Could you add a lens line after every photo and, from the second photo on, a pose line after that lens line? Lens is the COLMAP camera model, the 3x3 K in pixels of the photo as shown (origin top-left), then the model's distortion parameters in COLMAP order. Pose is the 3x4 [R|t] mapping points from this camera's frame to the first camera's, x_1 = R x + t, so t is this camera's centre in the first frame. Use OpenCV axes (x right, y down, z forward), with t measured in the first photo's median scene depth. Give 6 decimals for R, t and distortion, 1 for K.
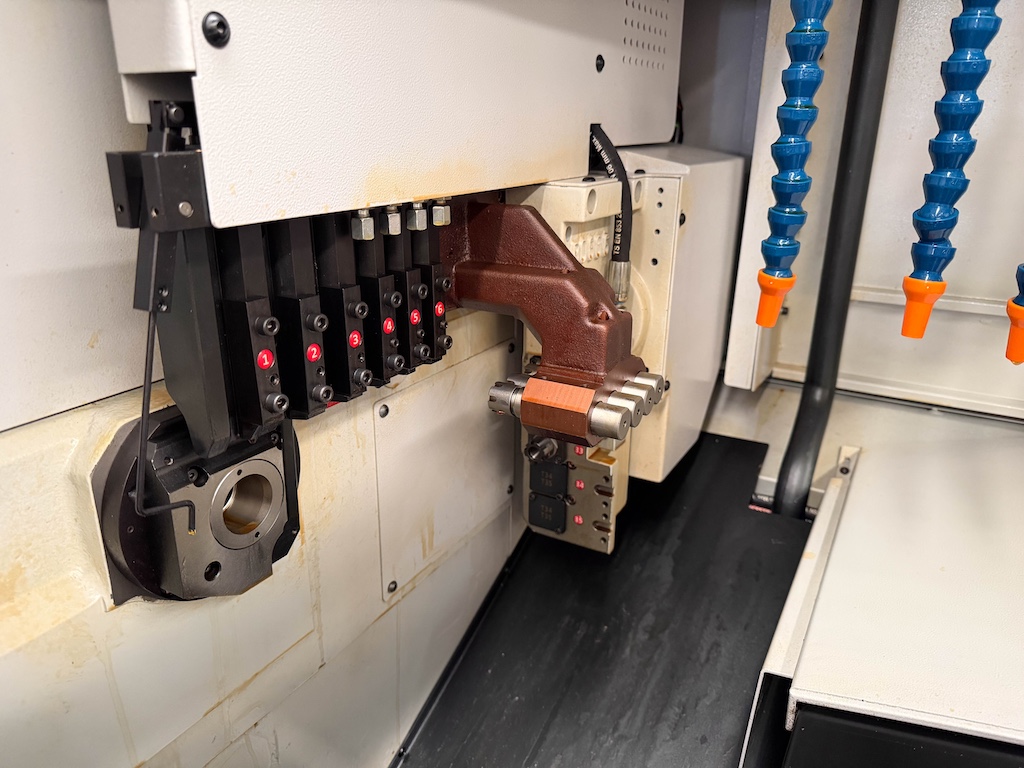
lens RADIAL K [[738.8, 0, 514.0], [0, 738.8, 391.6], [0, 0, 1]] dist [0.013131, -0.023295]
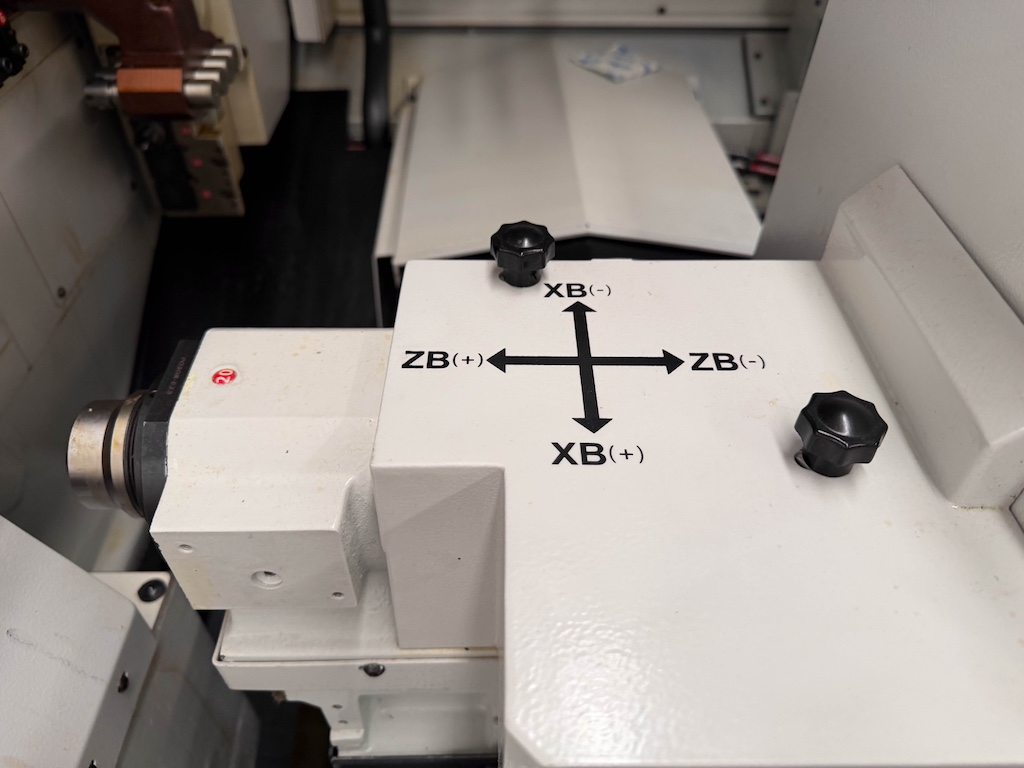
lens RADIAL K [[738.8, 0, 507.0], [0, 738.8, 376.8], [0, 0, 1]] dist [0.013131, -0.023295]
pose [[0.859000, -0.358352, 0.365654, -0.039383], [0.181046, 0.880670, 0.437769, 0.006613], [-0.478896, -0.309844, 0.821374, -0.289109]]
